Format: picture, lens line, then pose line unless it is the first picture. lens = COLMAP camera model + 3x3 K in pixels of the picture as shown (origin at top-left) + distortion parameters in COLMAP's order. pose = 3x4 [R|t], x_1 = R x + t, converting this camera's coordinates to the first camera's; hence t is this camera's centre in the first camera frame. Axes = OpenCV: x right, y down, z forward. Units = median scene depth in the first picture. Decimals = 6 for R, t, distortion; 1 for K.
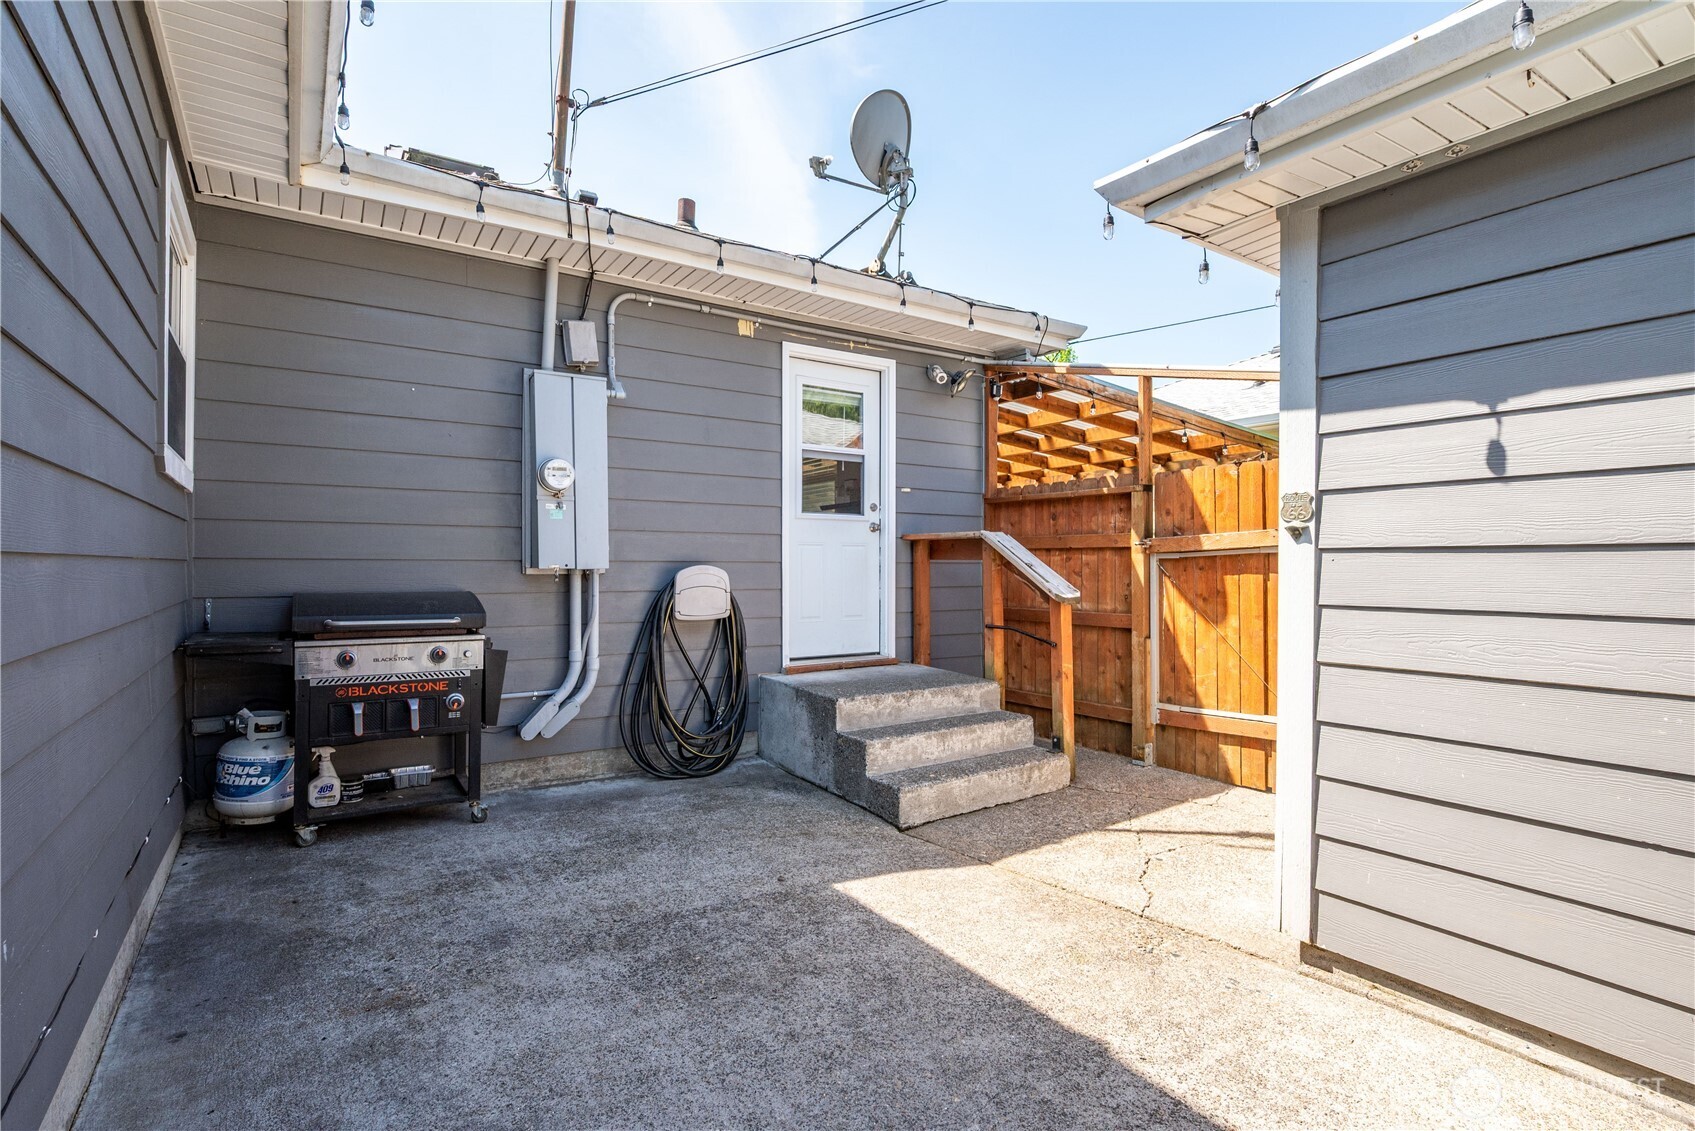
lens RADIAL K [[837.9, 0, 851.3], [0, 837.9, 566.5], [0, 0, 1]] dist [-0.000019, 0.000000]
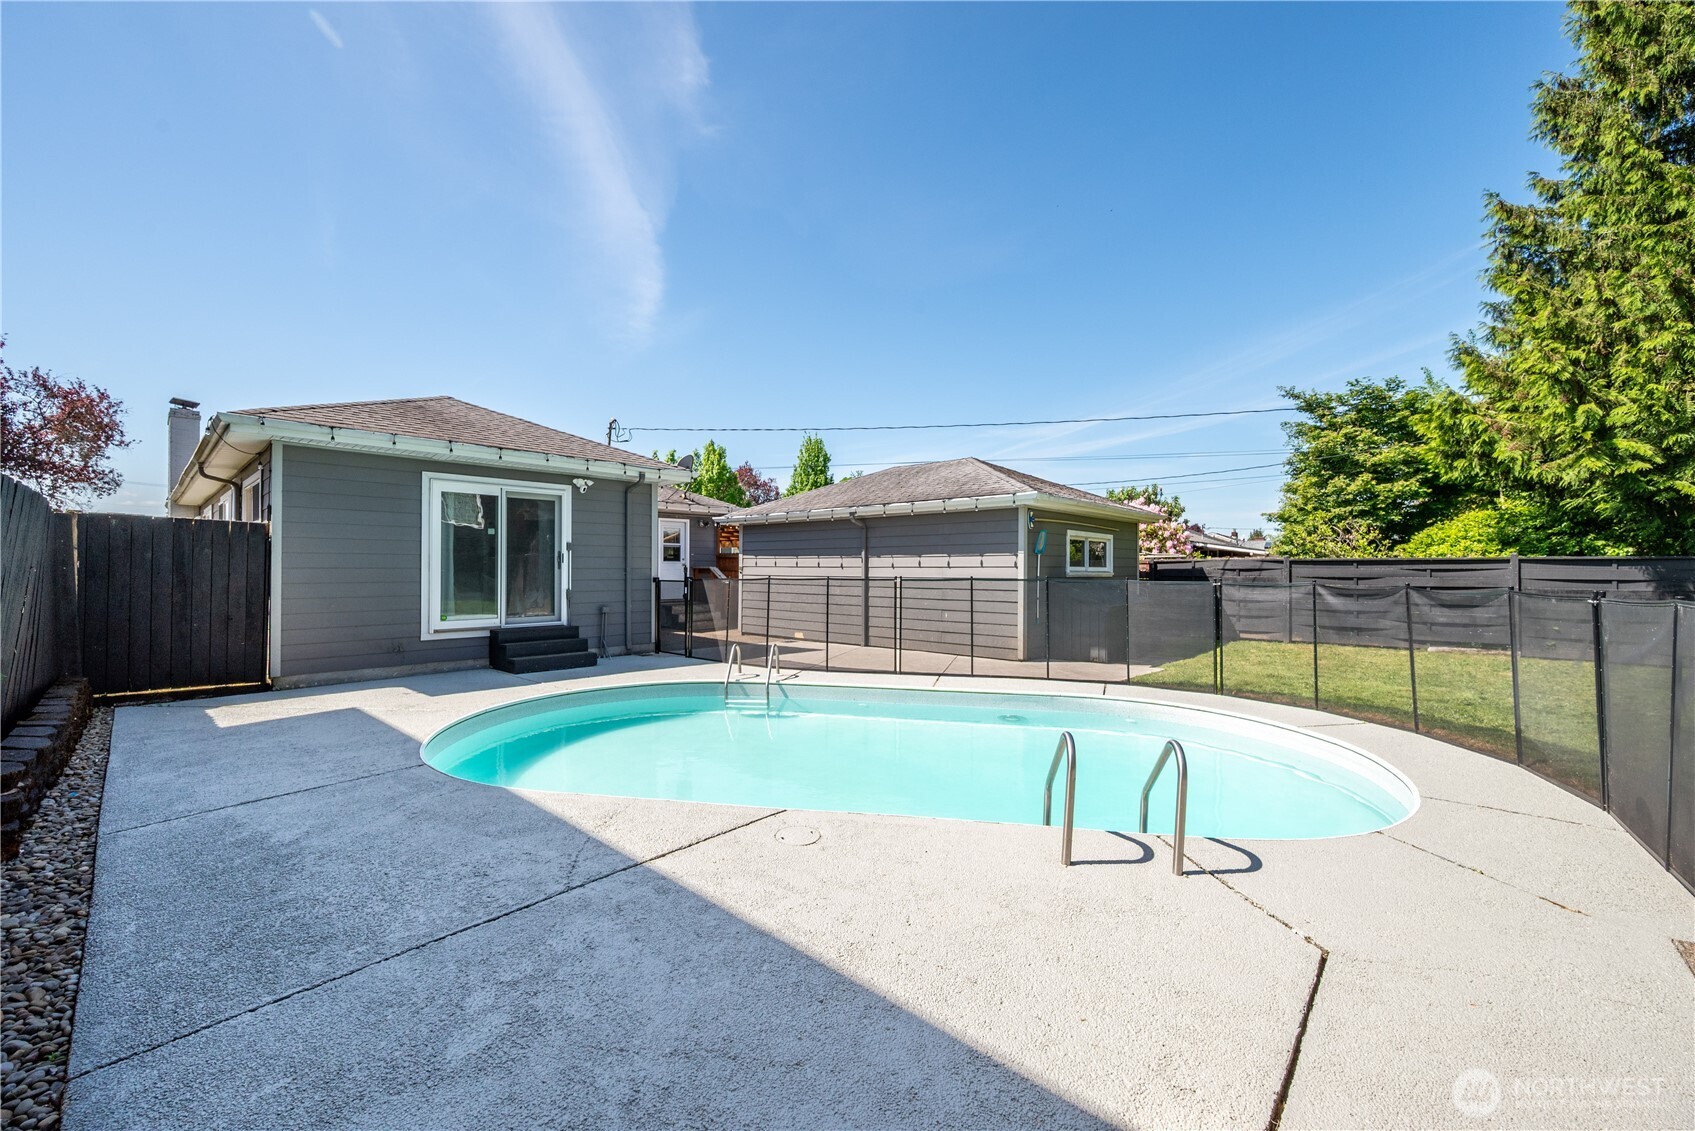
lens RADIAL K [[677.1, 0, 842.5], [0, 677.1, 568.4], [0, 0, 1]] dist [-0.000490, -0.000048]
pose [[0.972939, 0.015387, 0.230548, 0.023657], [-0.013057, 0.999847, -0.011629, -0.006530], [-0.230692, 0.008304, 0.972991, -2.051554]]
